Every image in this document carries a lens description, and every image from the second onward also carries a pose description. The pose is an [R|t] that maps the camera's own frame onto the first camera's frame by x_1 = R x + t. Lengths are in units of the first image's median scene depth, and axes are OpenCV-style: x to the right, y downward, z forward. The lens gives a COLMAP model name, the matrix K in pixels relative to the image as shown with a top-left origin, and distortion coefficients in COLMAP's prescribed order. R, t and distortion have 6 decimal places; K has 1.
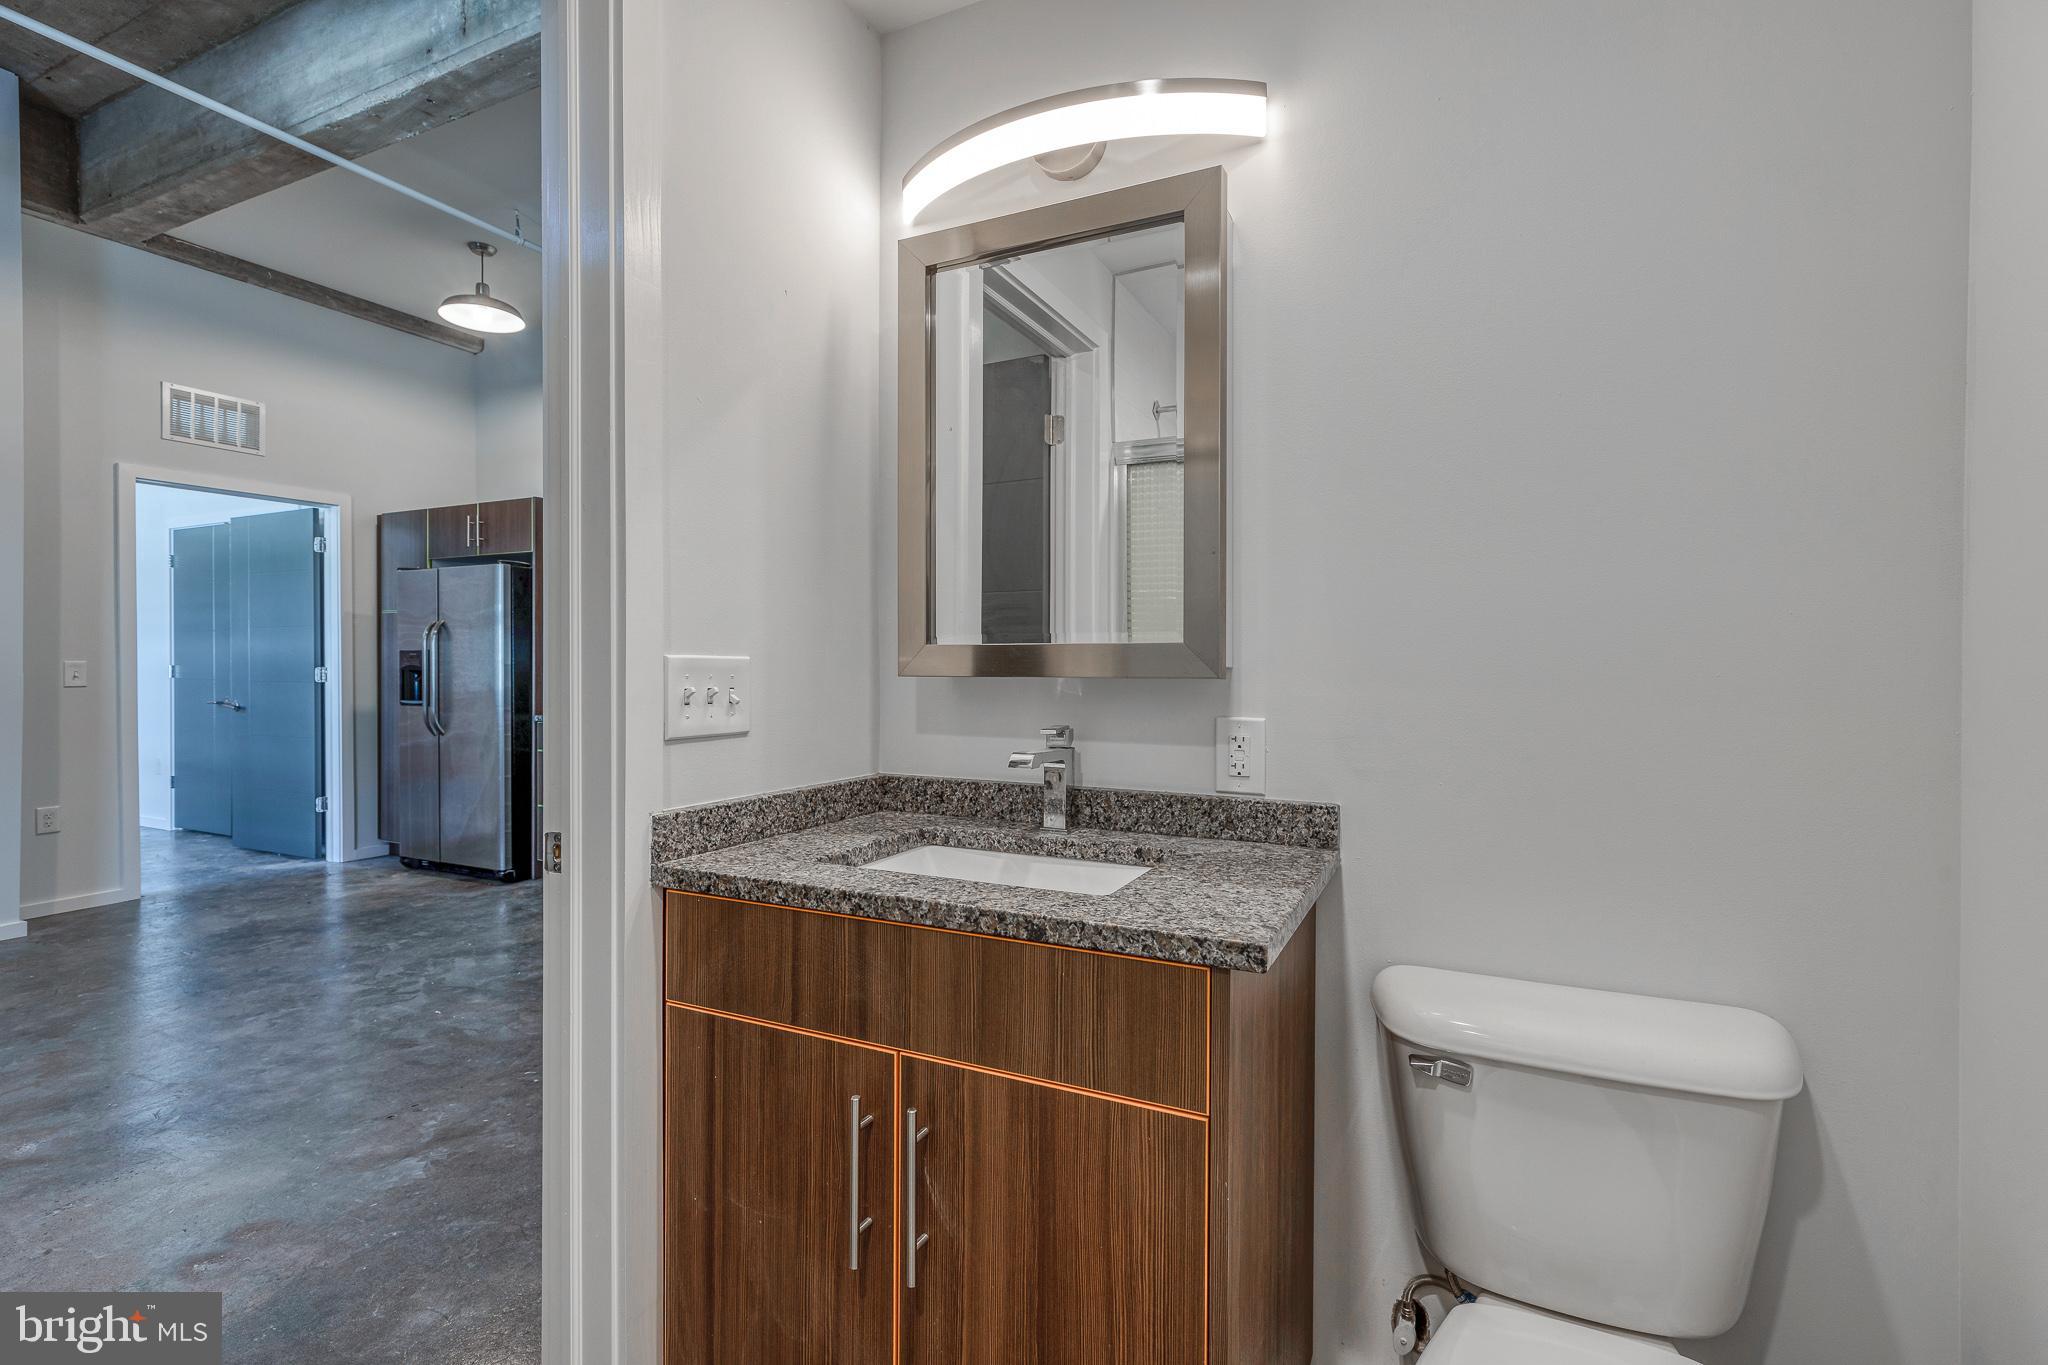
lens RADIAL K [[921.7, 0, 1050.5], [0, 921.7, 660.0], [0, 0, 1]] dist [0.004931, 0.000624]
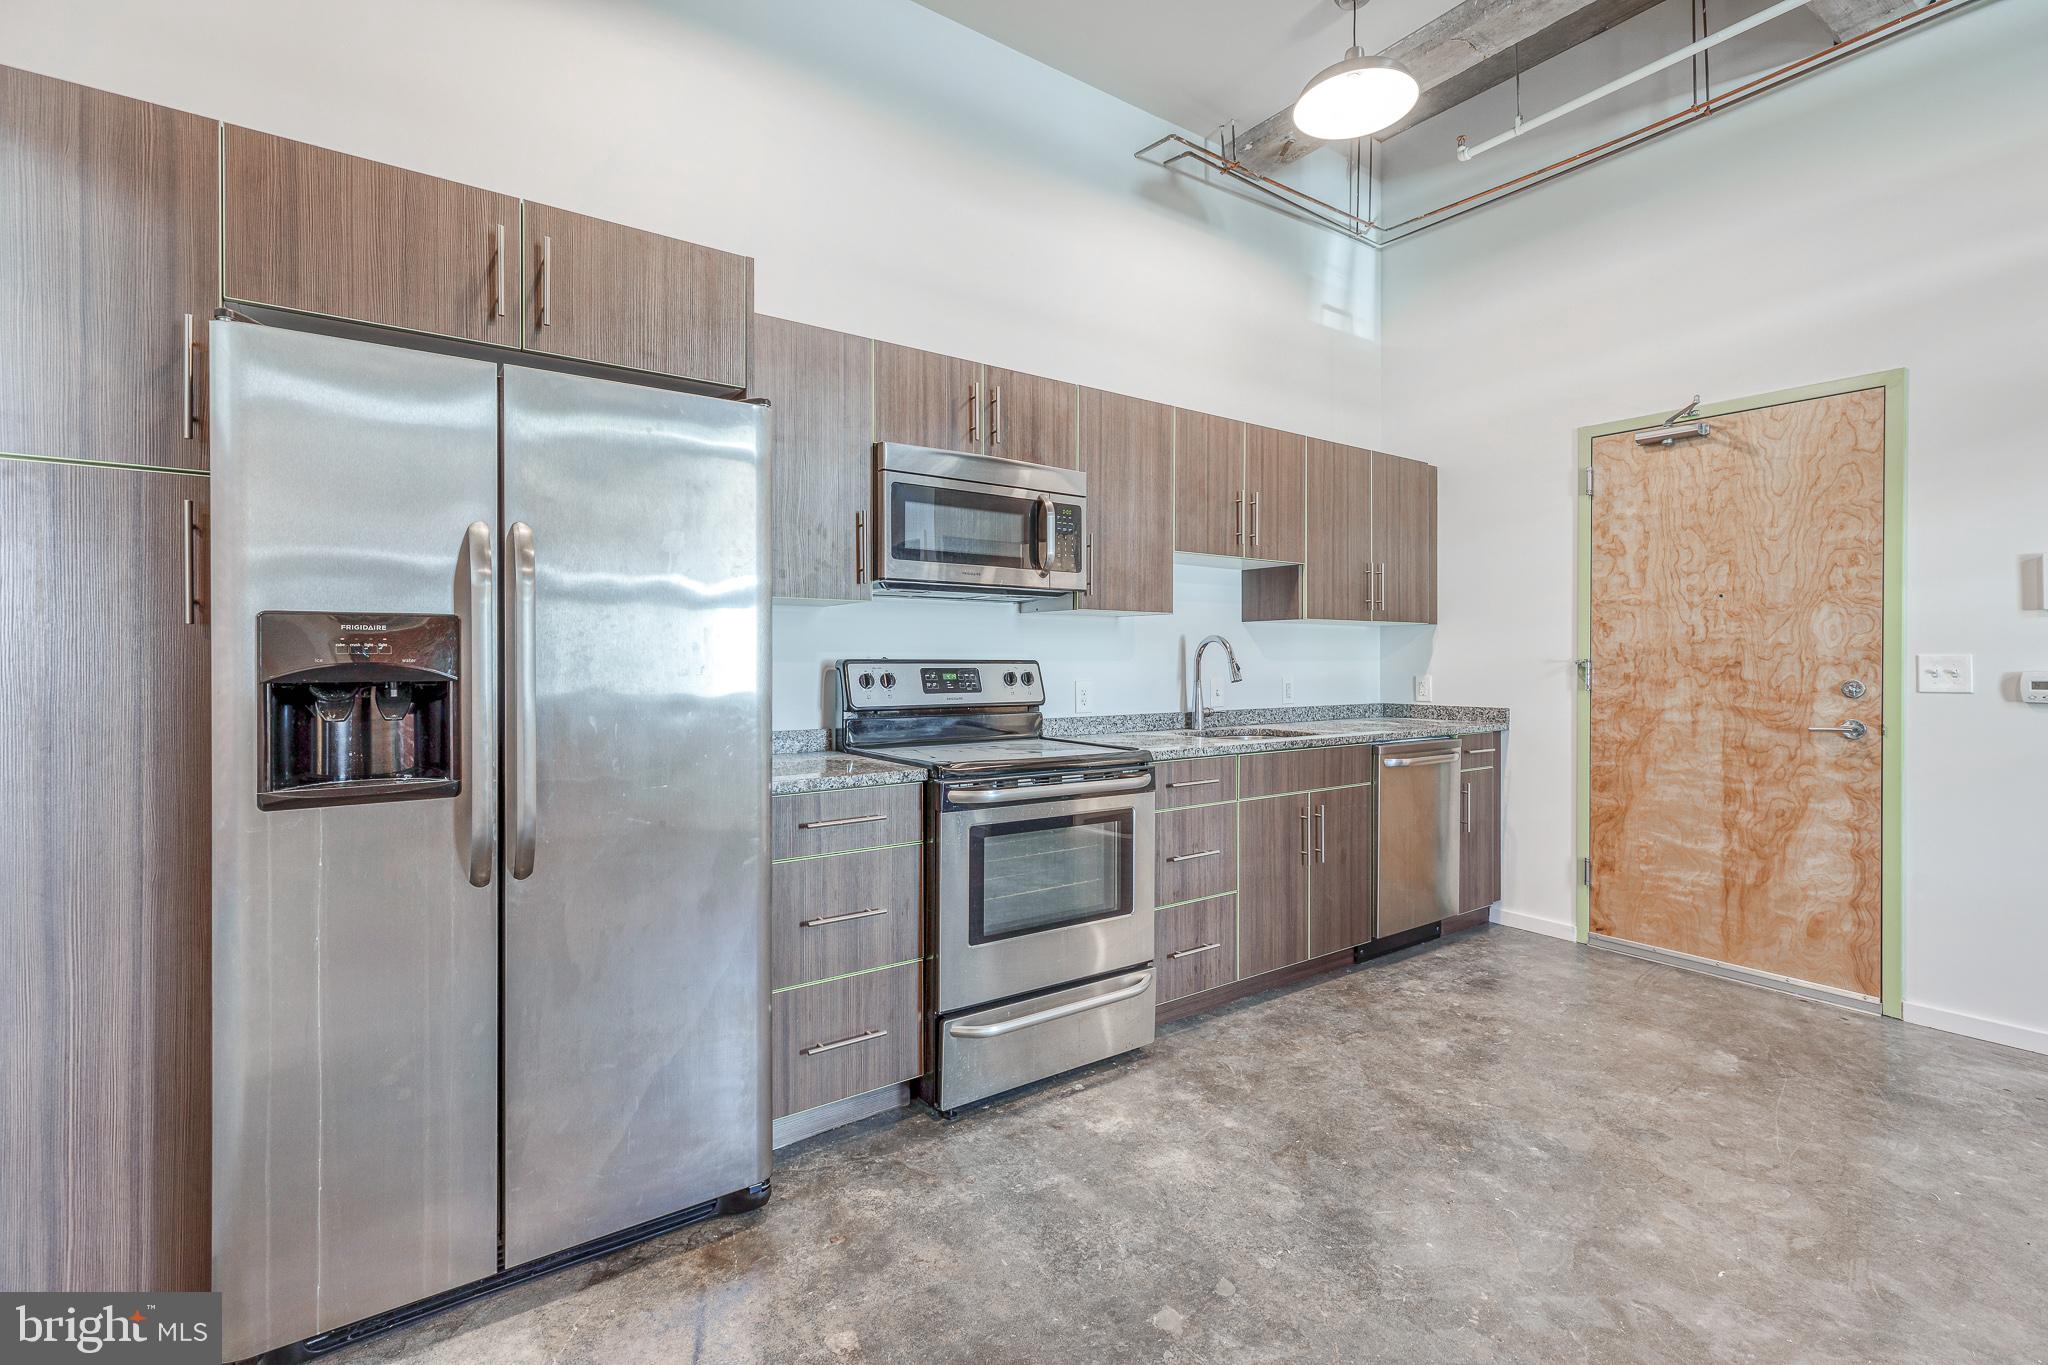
lens RADIAL K [[921.7, 0, 1023.7], [0, 921.7, 660.7], [0, 0, 1]] dist [0.004931, 0.000624]
pose [[0.498657, -0.002528, 0.866796, -0.862256], [0.002445, 0.999996, 0.001510, 0.004347], [-0.866796, 0.001366, 0.498661, 0.688314]]
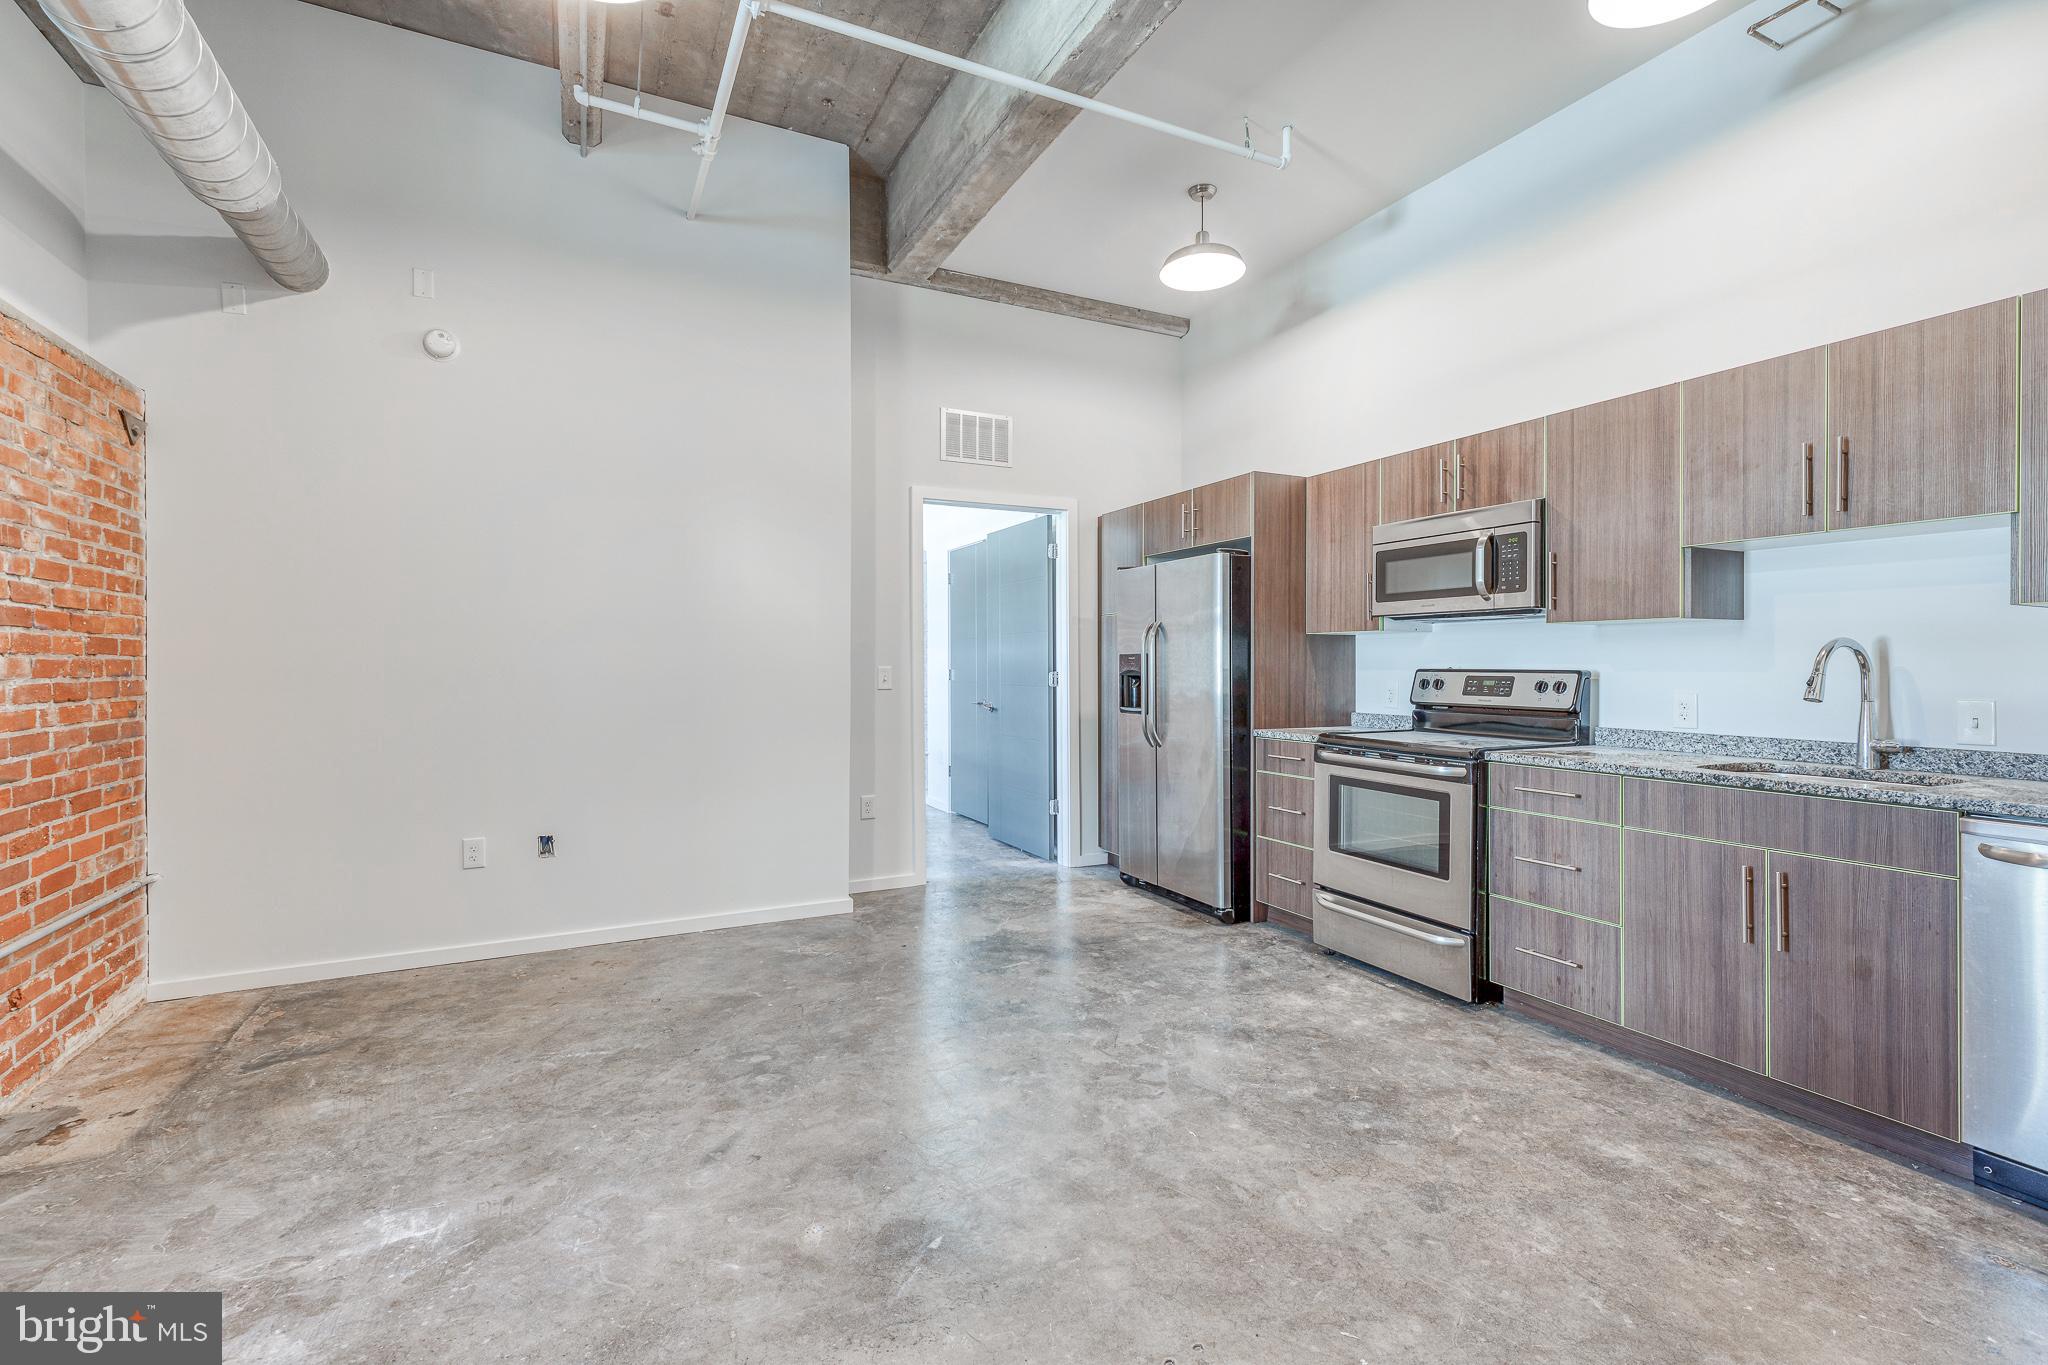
lens RADIAL K [[921.7, 0, 1020.4], [0, 921.7, 665.9], [0, 0, 1]] dist [0.004931, 0.000624]
pose [[0.771293, -0.000593, -0.636480, -0.187104], [-0.000178, 0.999999, -0.001147, 0.002574], [0.636480, 0.000998, 0.771293, 0.213121]]
